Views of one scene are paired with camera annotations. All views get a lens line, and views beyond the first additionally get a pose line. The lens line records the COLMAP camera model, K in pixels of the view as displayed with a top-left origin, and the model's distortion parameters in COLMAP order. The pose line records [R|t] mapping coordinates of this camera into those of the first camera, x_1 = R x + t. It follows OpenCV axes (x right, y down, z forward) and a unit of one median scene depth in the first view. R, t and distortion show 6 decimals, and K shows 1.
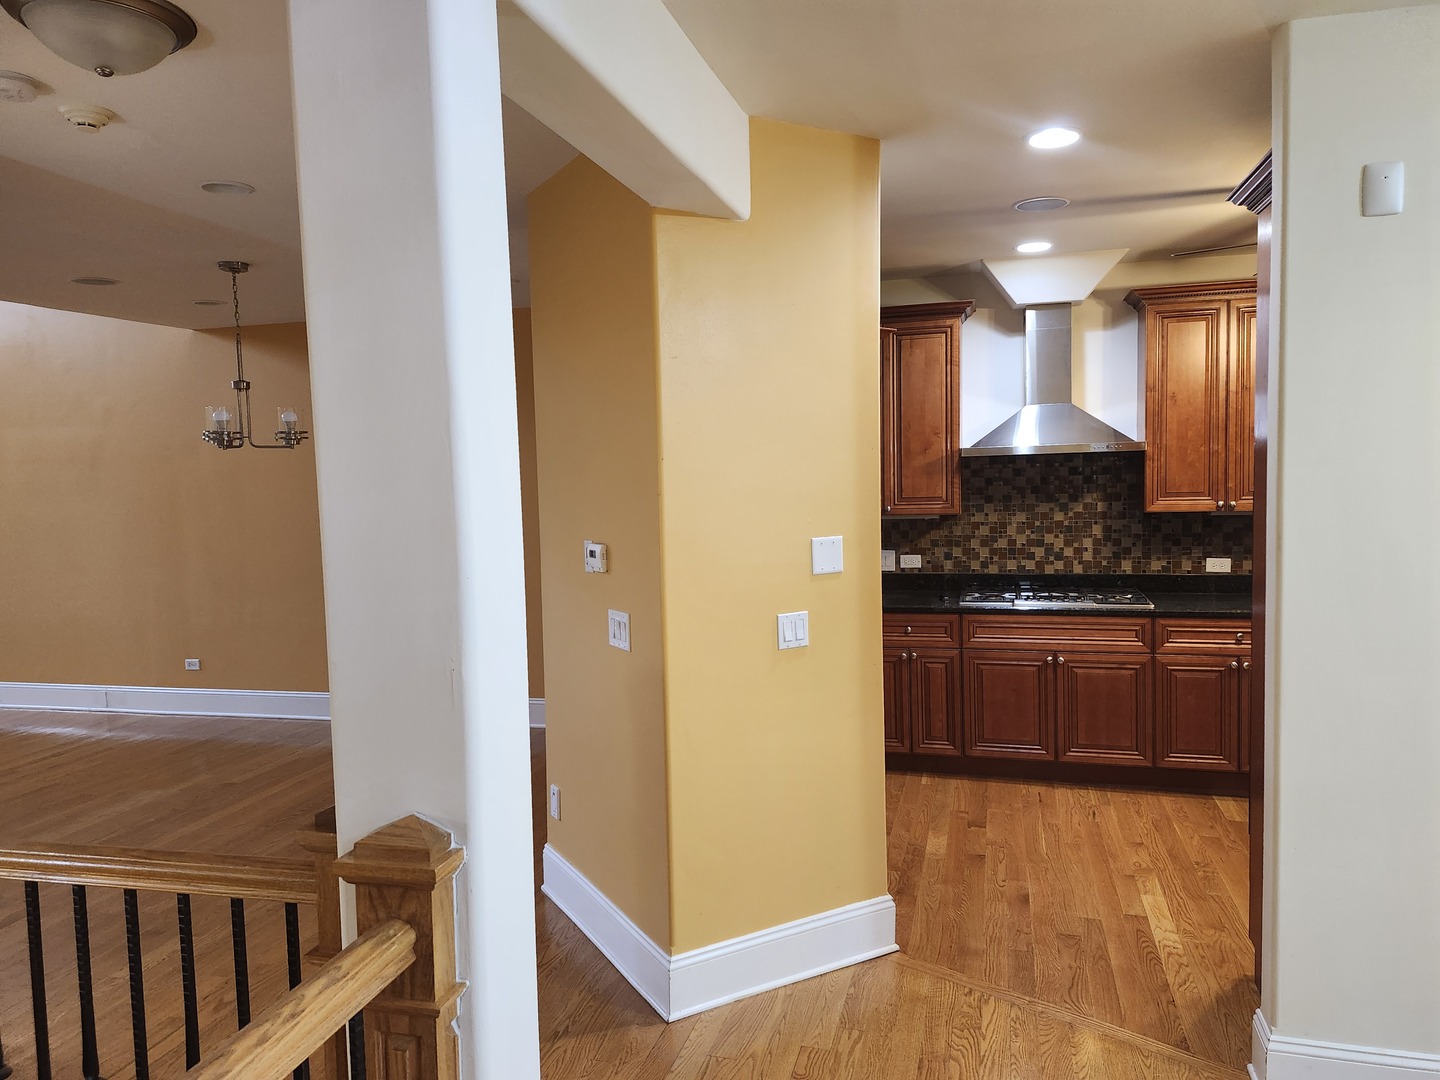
lens RADIAL K [[971.5, 0, 720.0], [0, 971.5, 540.0], [0, 0, 1]] dist [0.104775, -0.094509]
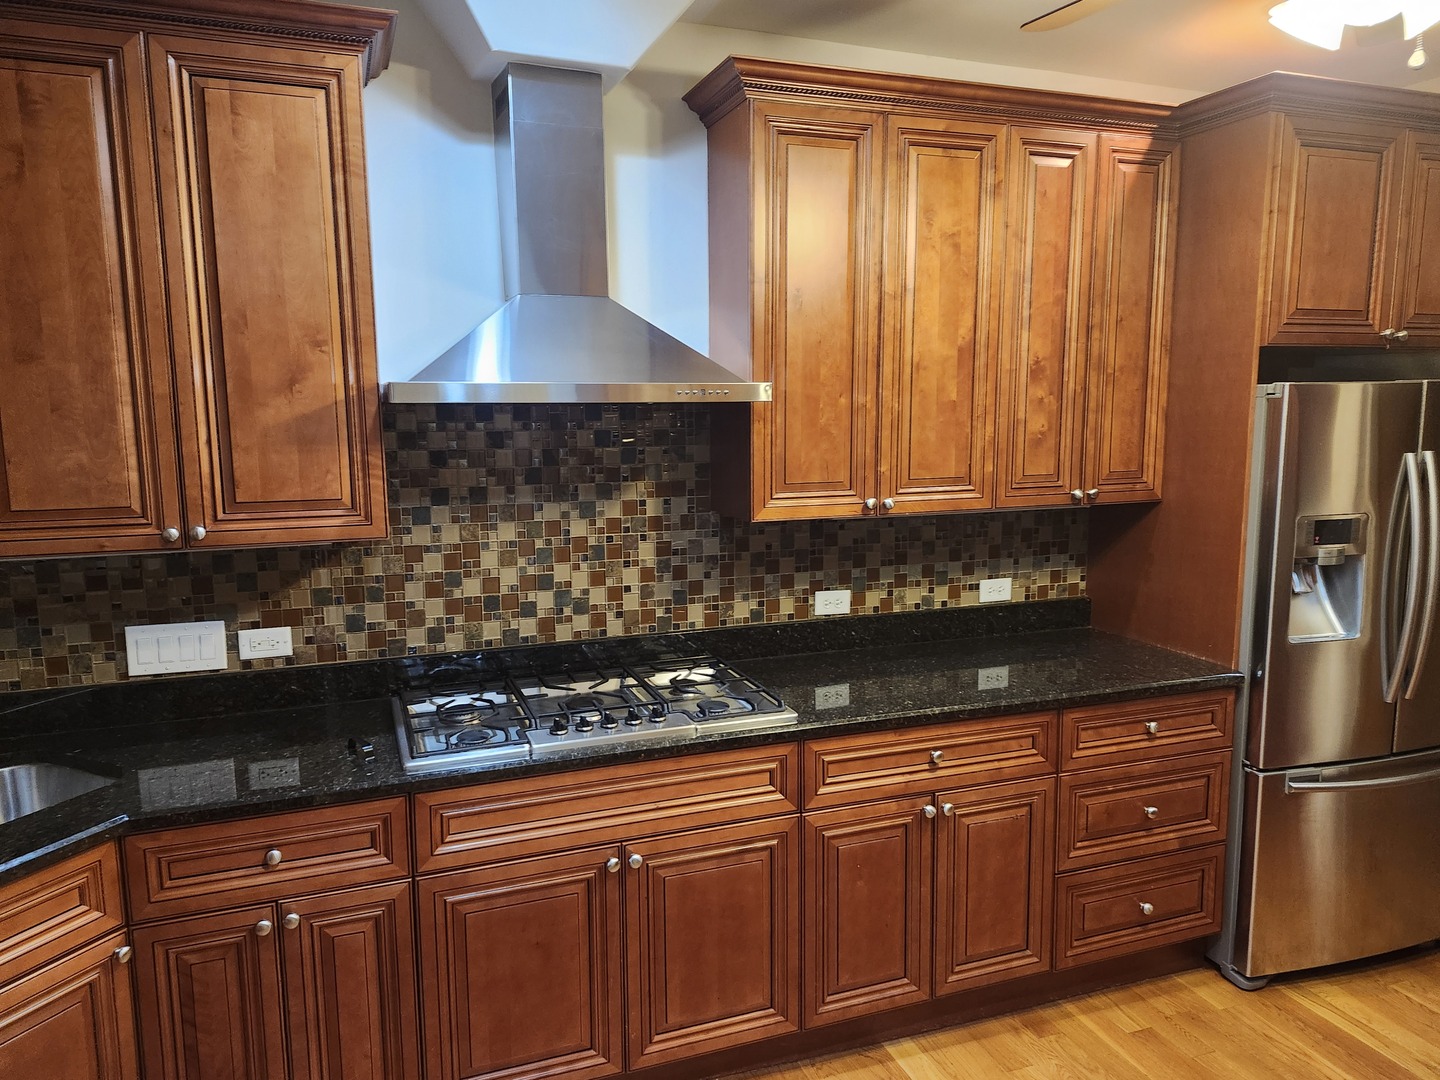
lens RADIAL K [[996.6, 0, 711.5], [0, 996.6, 543.4], [0, 0, 1]] dist [0.115433, -0.155568]
pose [[0.812217, -0.060179, 0.580243, 0.103751], [0.028865, 0.997592, 0.063059, -0.047282], [-0.582641, -0.034469, 0.811998, 0.551856]]
